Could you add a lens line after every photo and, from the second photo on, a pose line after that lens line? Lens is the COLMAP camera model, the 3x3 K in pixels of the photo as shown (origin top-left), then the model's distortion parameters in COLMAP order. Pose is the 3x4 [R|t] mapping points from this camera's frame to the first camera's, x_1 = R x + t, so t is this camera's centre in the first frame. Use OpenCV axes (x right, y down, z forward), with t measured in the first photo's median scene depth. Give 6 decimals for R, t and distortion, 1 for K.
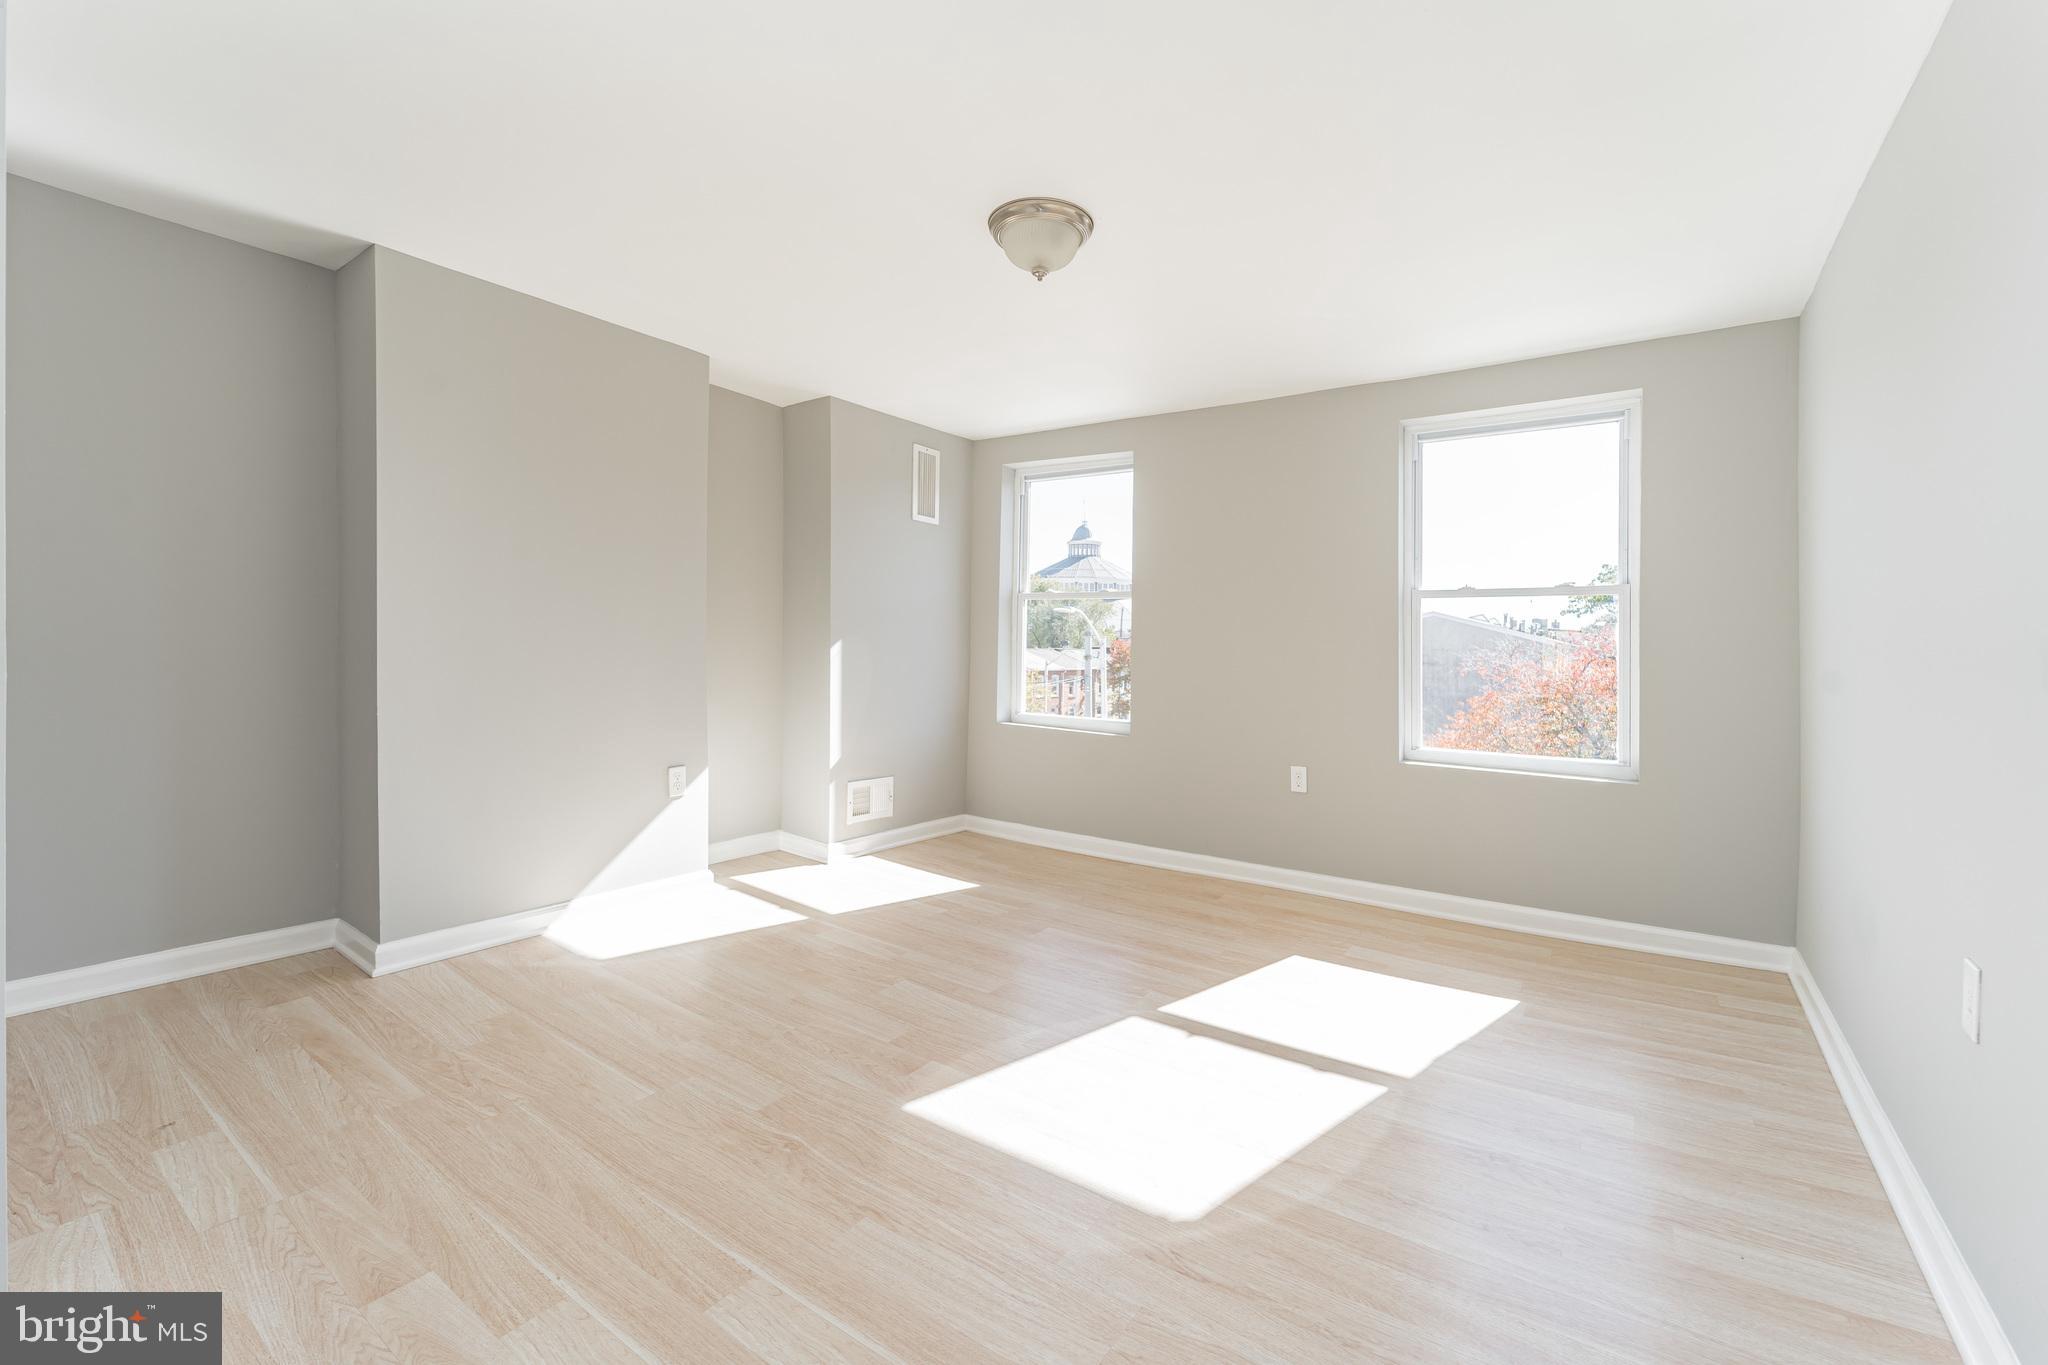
lens RADIAL K [[829.5, 0, 1022.6], [0, 829.5, 649.6], [0, 0, 1]] dist [0.009338, 0.000017]
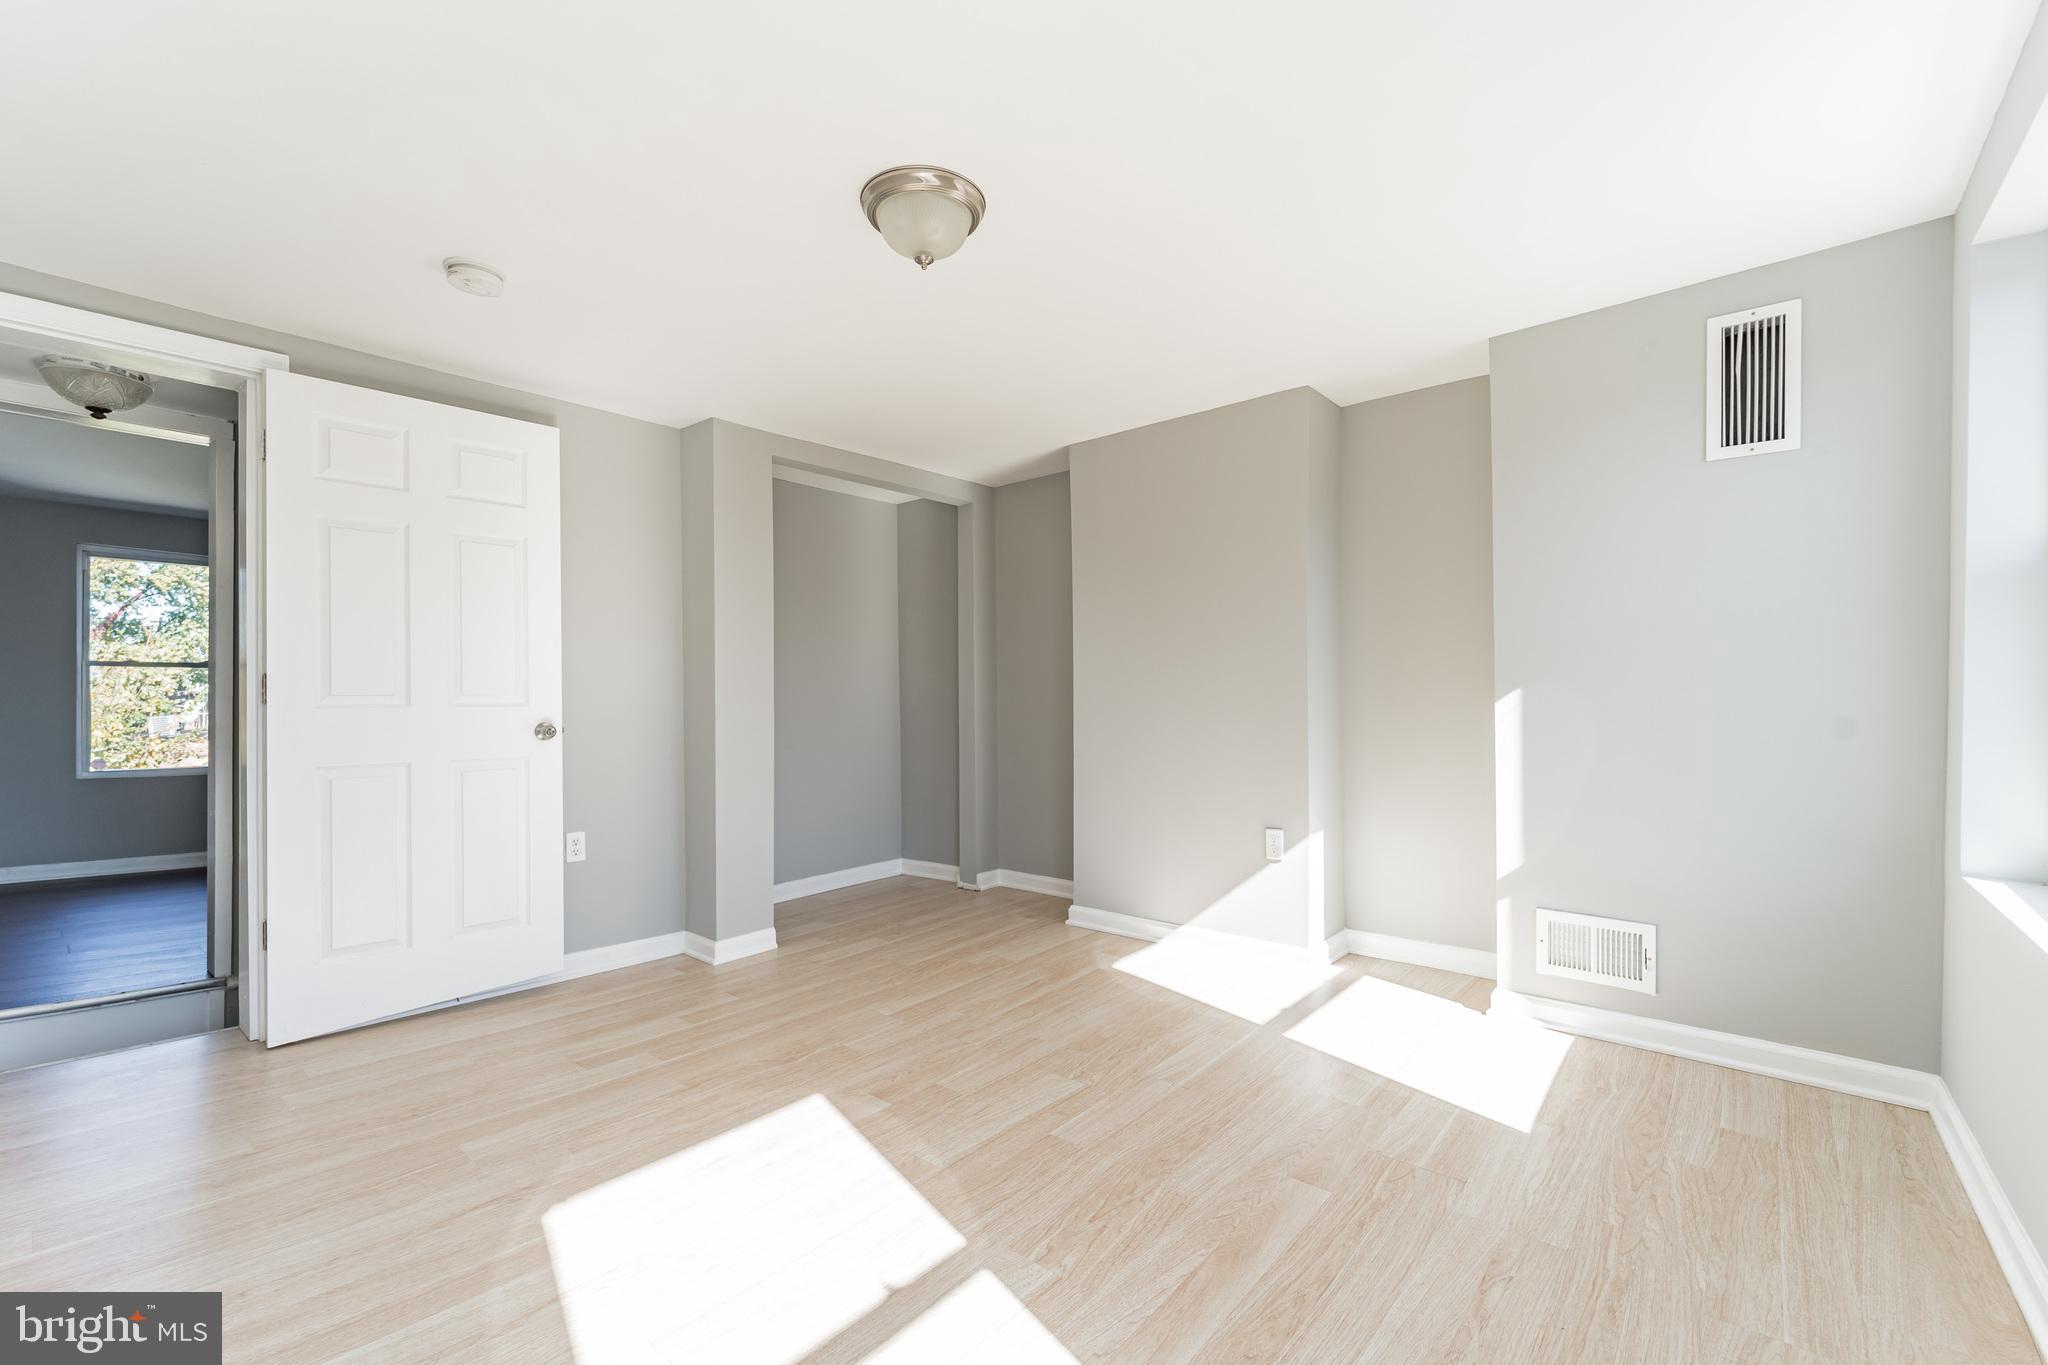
lens RADIAL K [[847.4, 0, 1018.0], [0, 847.4, 713.4], [0, 0, 1]] dist [0.024564, 0.000056]
pose [[-0.087532, -0.003676, -0.996155, 0.796855], [0.010169, 0.999938, -0.004583, 0.011439], [0.996110, -0.010531, -0.087489, 1.065044]]
